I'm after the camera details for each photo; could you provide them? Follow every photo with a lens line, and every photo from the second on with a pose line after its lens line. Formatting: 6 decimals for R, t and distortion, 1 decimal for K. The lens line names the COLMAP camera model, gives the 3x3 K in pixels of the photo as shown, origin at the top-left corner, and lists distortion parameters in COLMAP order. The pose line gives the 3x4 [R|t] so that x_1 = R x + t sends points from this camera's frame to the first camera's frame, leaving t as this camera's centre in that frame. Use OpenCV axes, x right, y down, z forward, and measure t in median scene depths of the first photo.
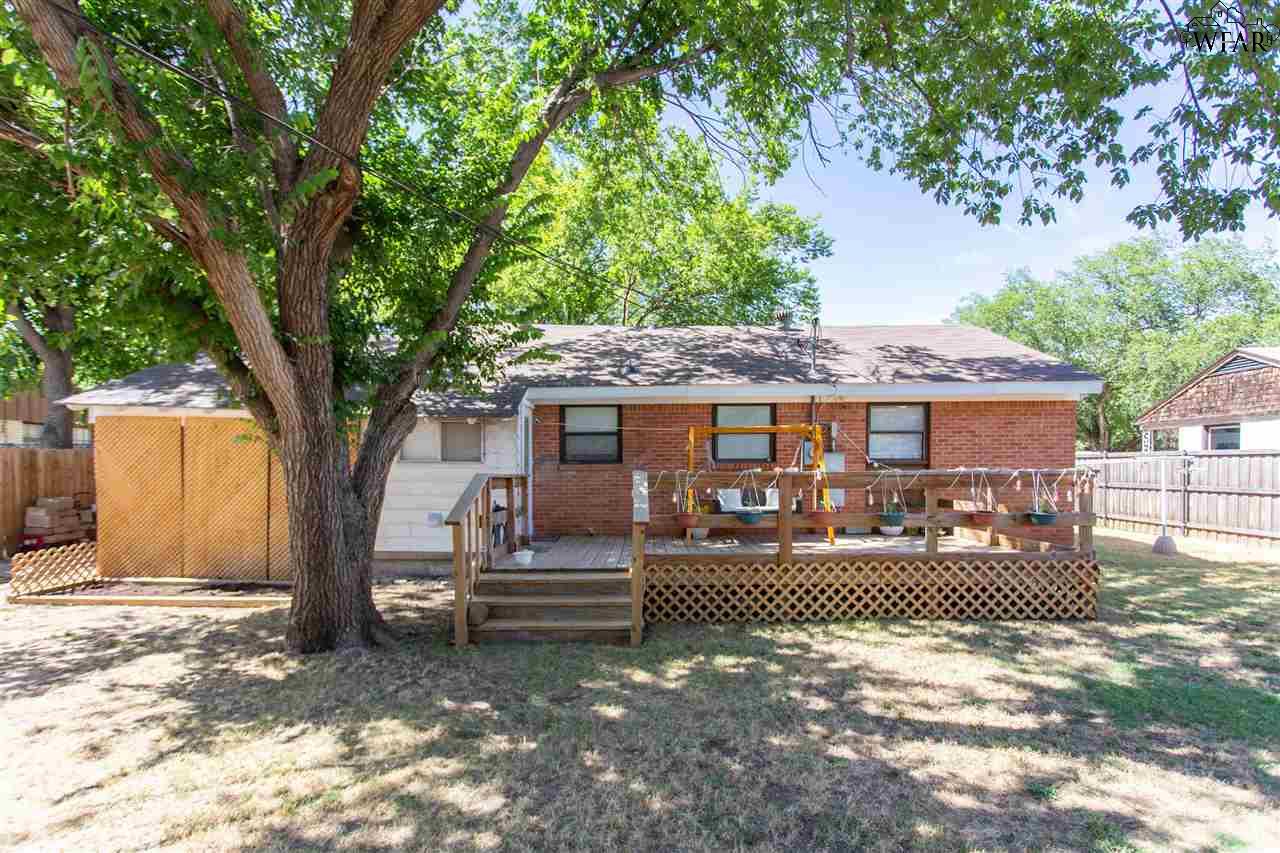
lens RADIAL K [[617.2, 0, 654.6], [0, 617.2, 461.9], [0, 0, 1]] dist [0.001060, 0.003379]
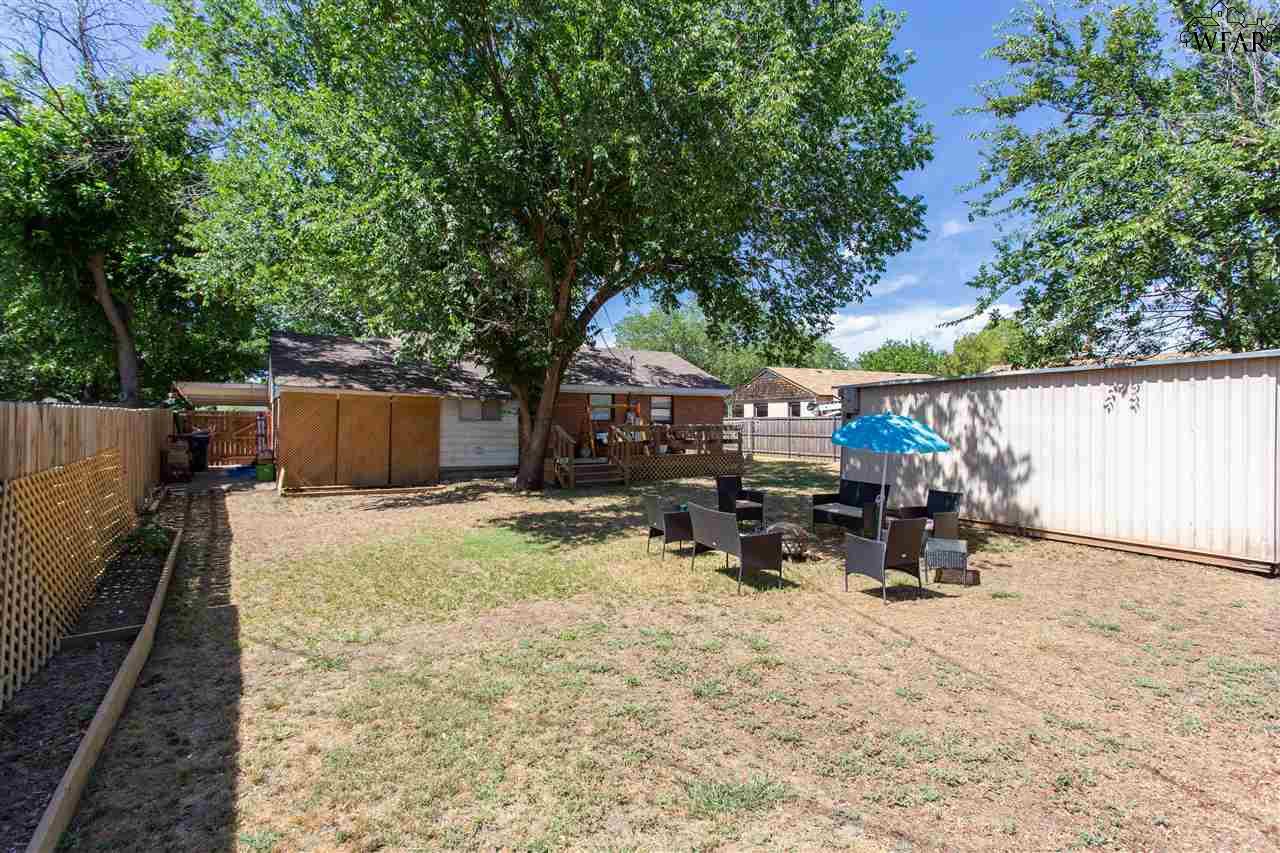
lens RADIAL K [[617.2, 0, 639.5], [0, 617.2, 422.3], [0, 0, 1]] dist [0.001060, 0.003379]
pose [[0.842041, 0.004423, 0.539395, -0.882693], [-0.005753, 0.999983, 0.000781, 0.001275], [-0.539382, -0.003761, 0.842053, -0.842112]]
